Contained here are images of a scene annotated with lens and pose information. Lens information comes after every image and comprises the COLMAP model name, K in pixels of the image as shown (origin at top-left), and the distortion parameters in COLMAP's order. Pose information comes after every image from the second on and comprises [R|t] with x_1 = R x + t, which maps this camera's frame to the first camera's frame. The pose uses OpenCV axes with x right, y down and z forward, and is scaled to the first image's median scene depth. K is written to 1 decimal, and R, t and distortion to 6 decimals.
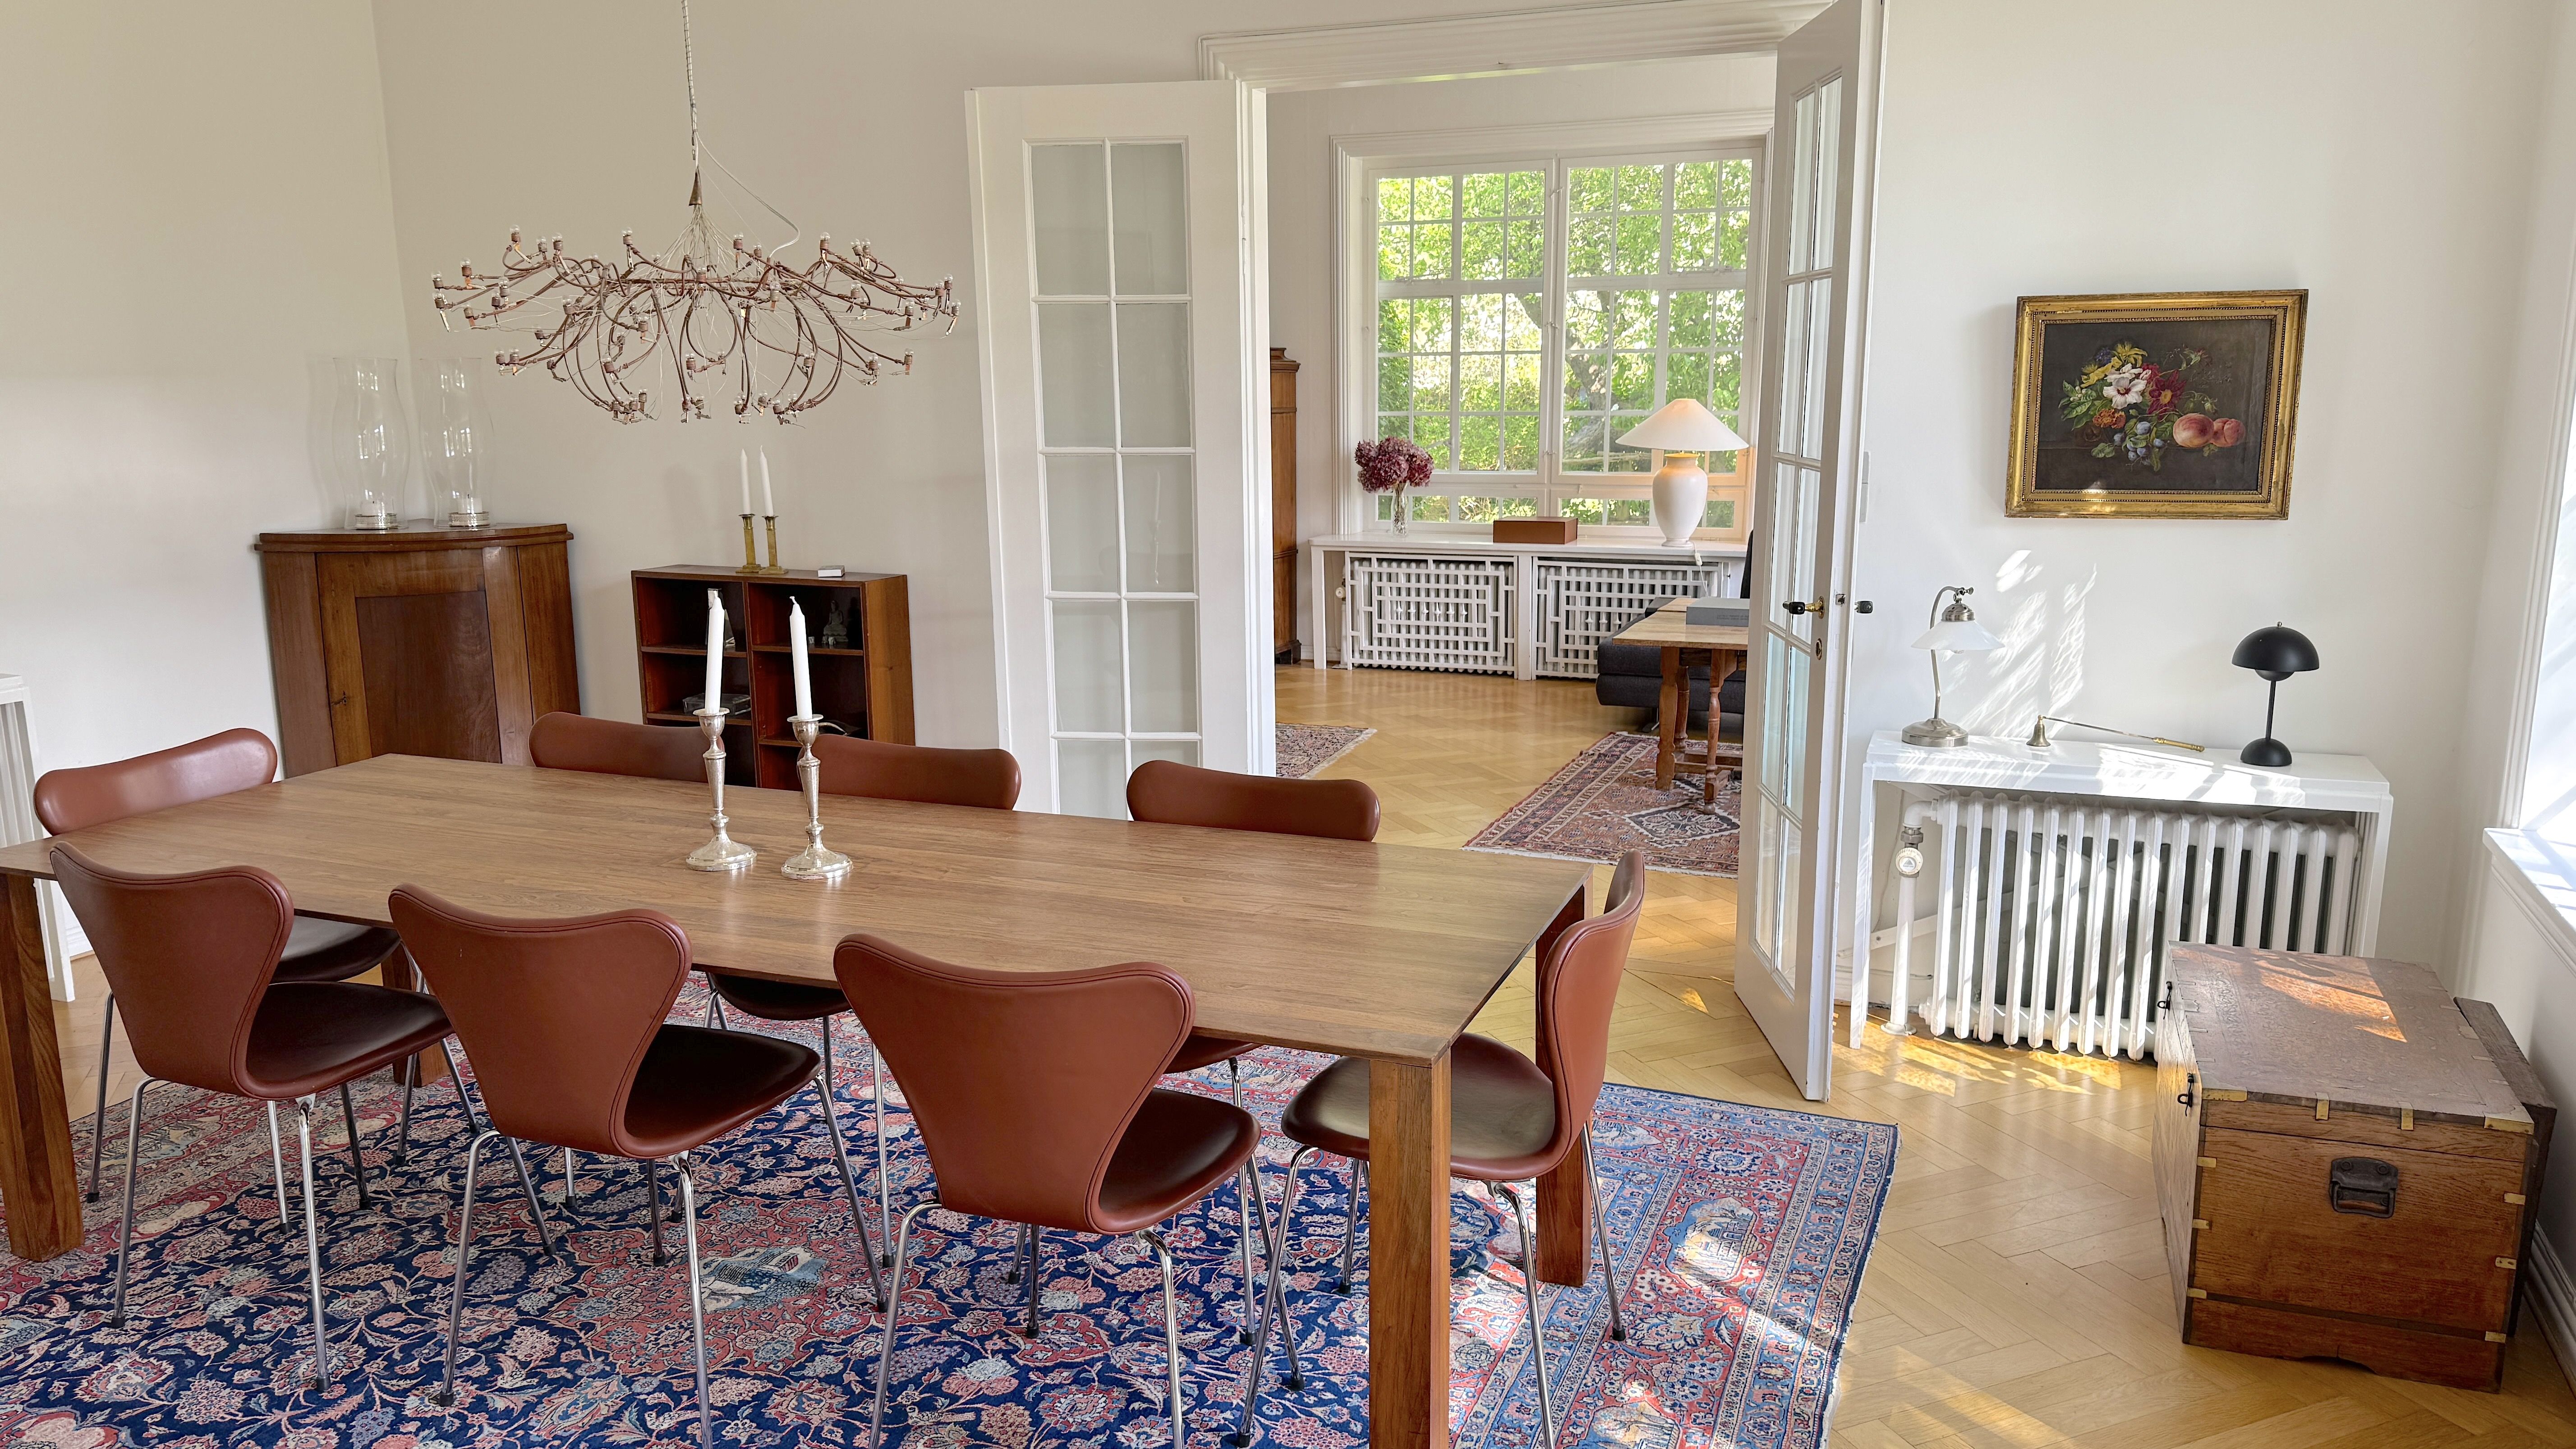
lens RADIAL K [[1809.4, 0, 1277.7], [0, 1809.4, 738.0], [0, 0, 1]] dist [0.032122, -0.028677]
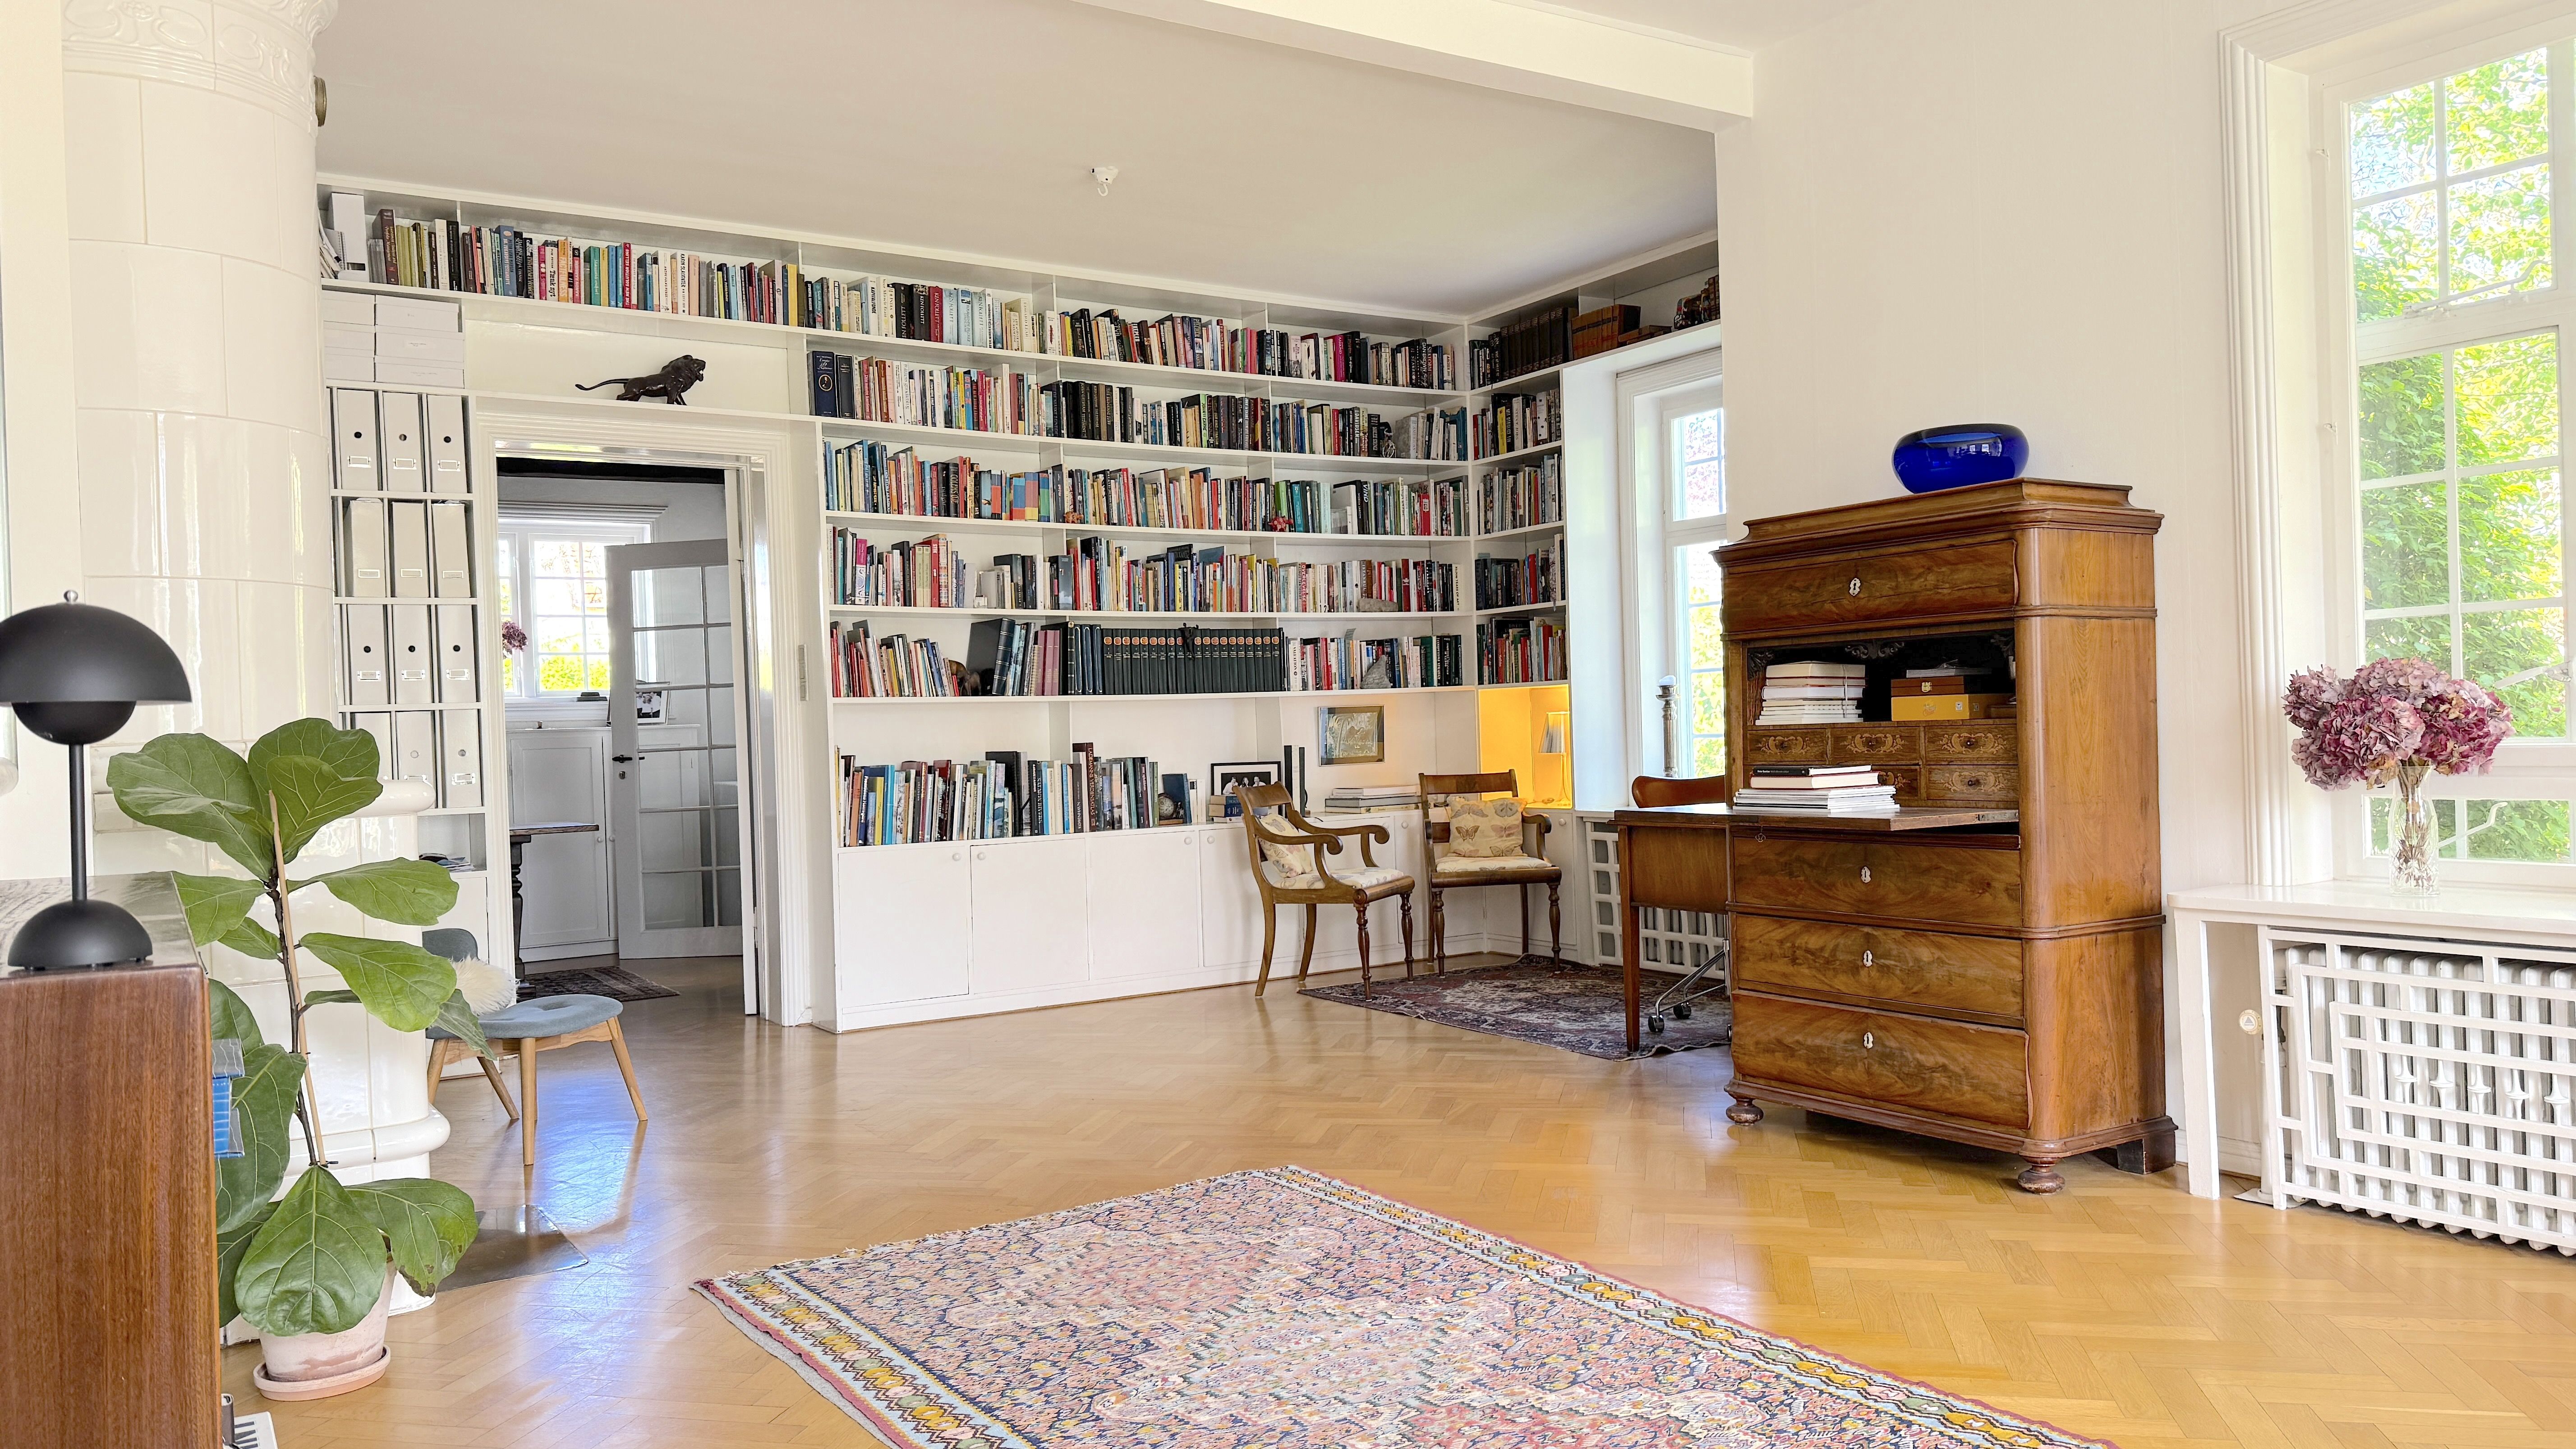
lens RADIAL K [[1809.4, 0, 1307.5], [0, 1809.4, 734.7], [0, 0, 1]] dist [0.032122, -0.028677]
pose [[0.837823, -0.017655, -0.545657, 0.085783], [-0.075868, 0.986014, -0.148394, -0.068297], [0.540645, 0.165726, 0.824765, 0.528919]]
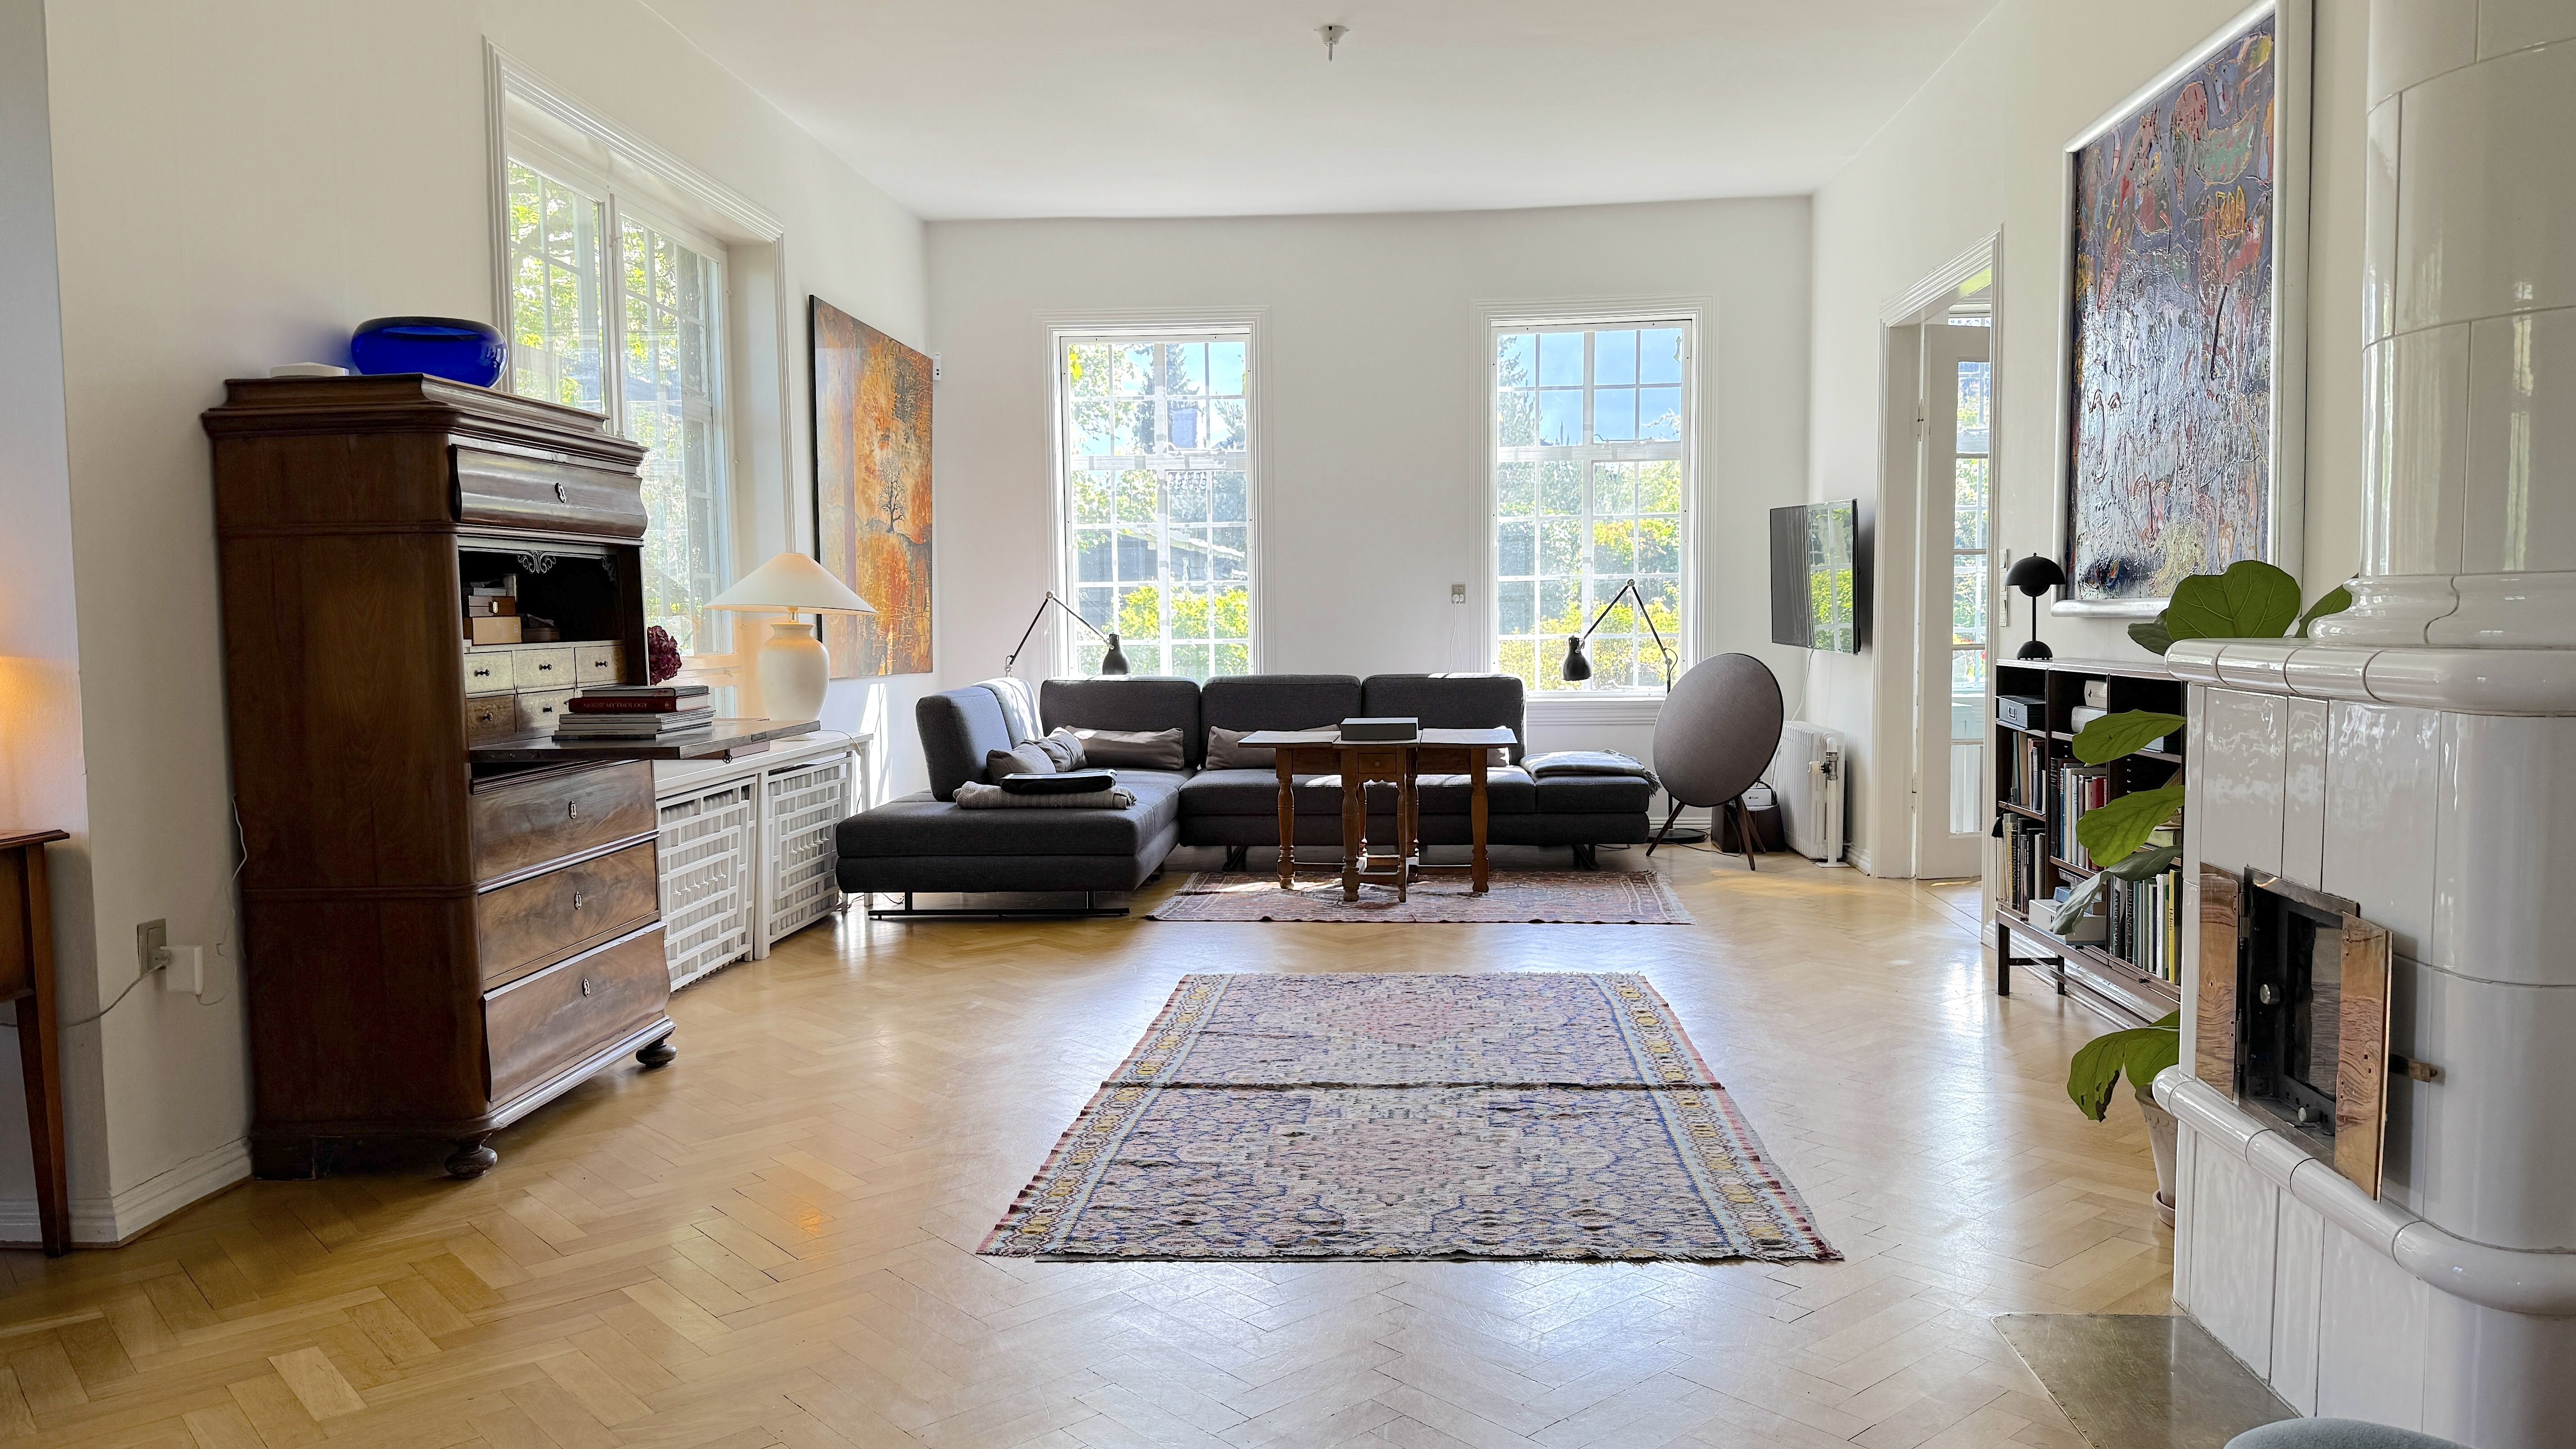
lens RADIAL K [[1809.4, 0, 1300.6], [0, 1809.4, 697.1], [0, 0, 1]] dist [0.032122, -0.028677]
pose [[-0.325526, -0.032422, 0.944977, -0.540087], [0.196996, 0.975155, 0.101319, -0.152373], [-0.924784, 0.219139, -0.311051, 0.988085]]
